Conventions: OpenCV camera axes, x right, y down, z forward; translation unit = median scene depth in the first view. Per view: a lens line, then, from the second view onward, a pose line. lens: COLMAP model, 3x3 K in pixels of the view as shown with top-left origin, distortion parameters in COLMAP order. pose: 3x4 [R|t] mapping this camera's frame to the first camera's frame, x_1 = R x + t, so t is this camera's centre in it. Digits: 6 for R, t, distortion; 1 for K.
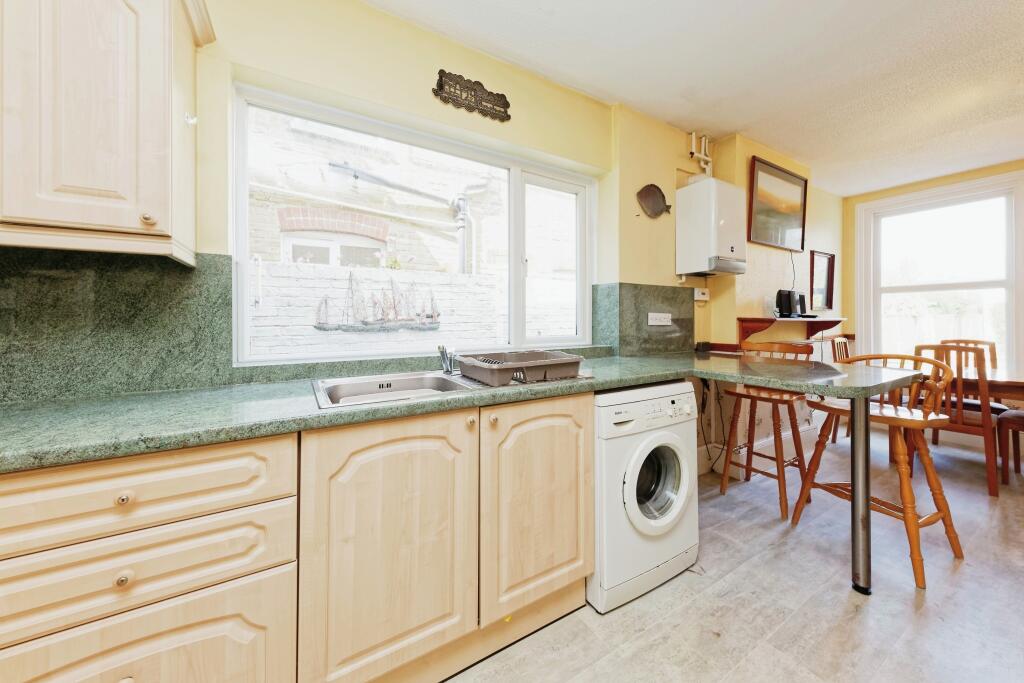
lens RADIAL K [[358.1, 0, 506.6], [0, 358.1, 313.6], [0, 0, 1]] dist [0.015393, -0.001224]
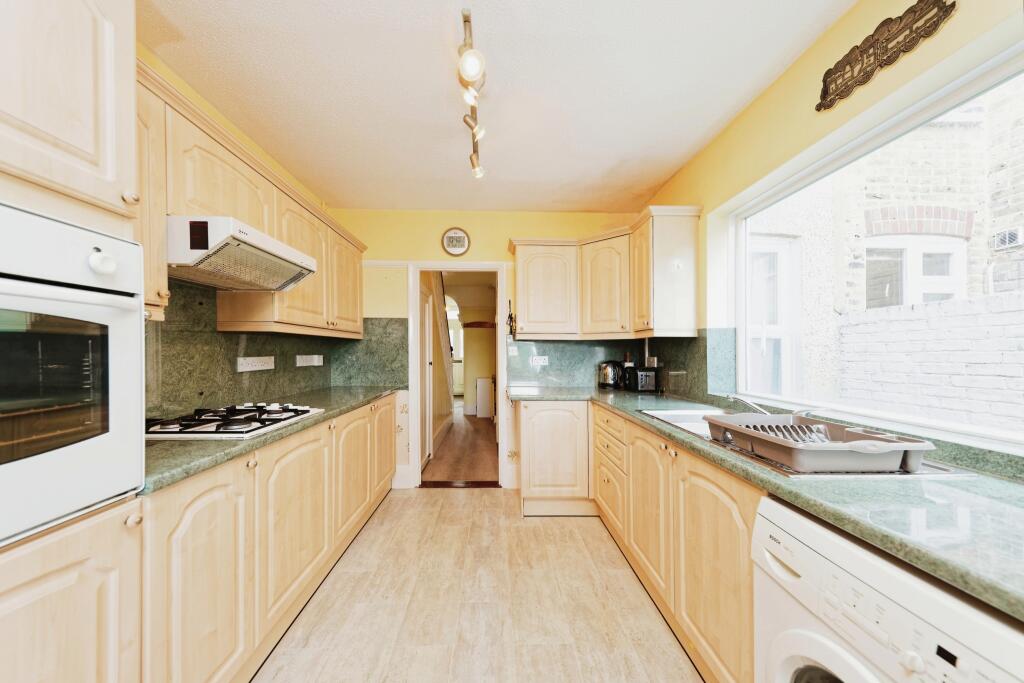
lens RADIAL K [[358.1, 0, 509.2], [0, 358.1, 350.1], [0, 0, 1]] dist [0.015393, -0.001224]
pose [[-0.474313, -0.002029, -0.880354, 0.879393], [0.010342, 0.999916, -0.007876, -0.039059], [0.880296, -0.012840, -0.474252, 0.732876]]
